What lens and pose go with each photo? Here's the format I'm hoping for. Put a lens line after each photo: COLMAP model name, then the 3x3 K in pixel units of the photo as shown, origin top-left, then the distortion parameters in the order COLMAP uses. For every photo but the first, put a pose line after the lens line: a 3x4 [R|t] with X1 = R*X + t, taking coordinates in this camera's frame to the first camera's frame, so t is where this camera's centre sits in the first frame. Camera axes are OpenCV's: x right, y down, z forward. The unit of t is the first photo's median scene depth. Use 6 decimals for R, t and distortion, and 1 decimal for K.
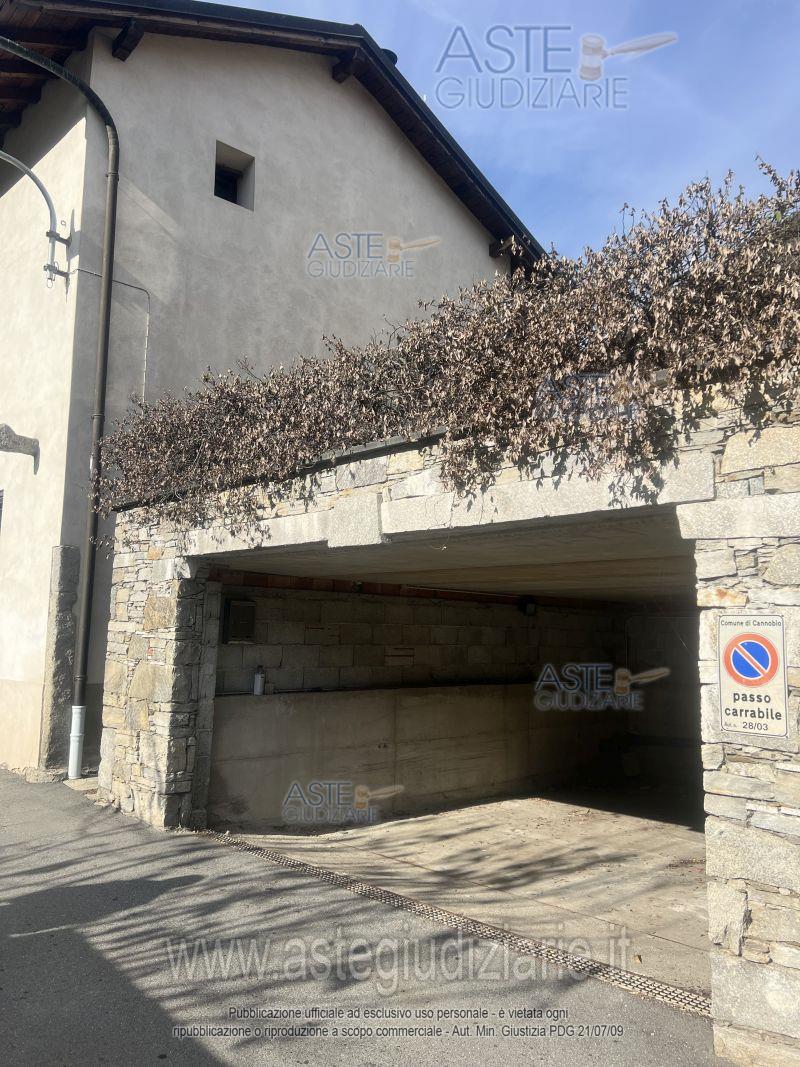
lens RADIAL K [[809.9, 0, 402.8], [0, 809.9, 539.0], [0, 0, 1]] dist [0.060160, -0.076547]
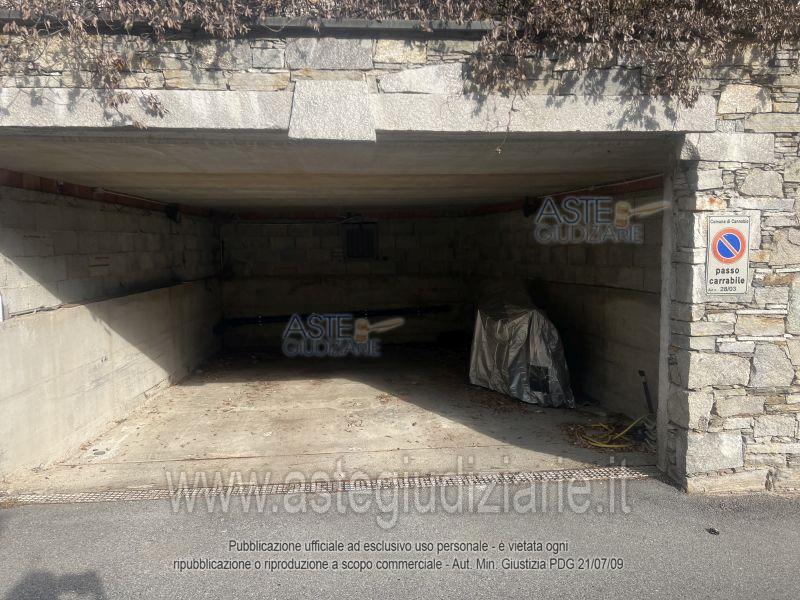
lens RADIAL K [[600.1, 0, 401.1], [0, 600.1, 308.2], [0, 0, 1]] dist [0.062434, -0.068972]
pose [[0.630866, -0.109370, 0.768144, -0.792579], [-0.068325, 0.978338, 0.195412, 0.080089], [-0.772877, -0.175762, 0.609728, 0.738225]]
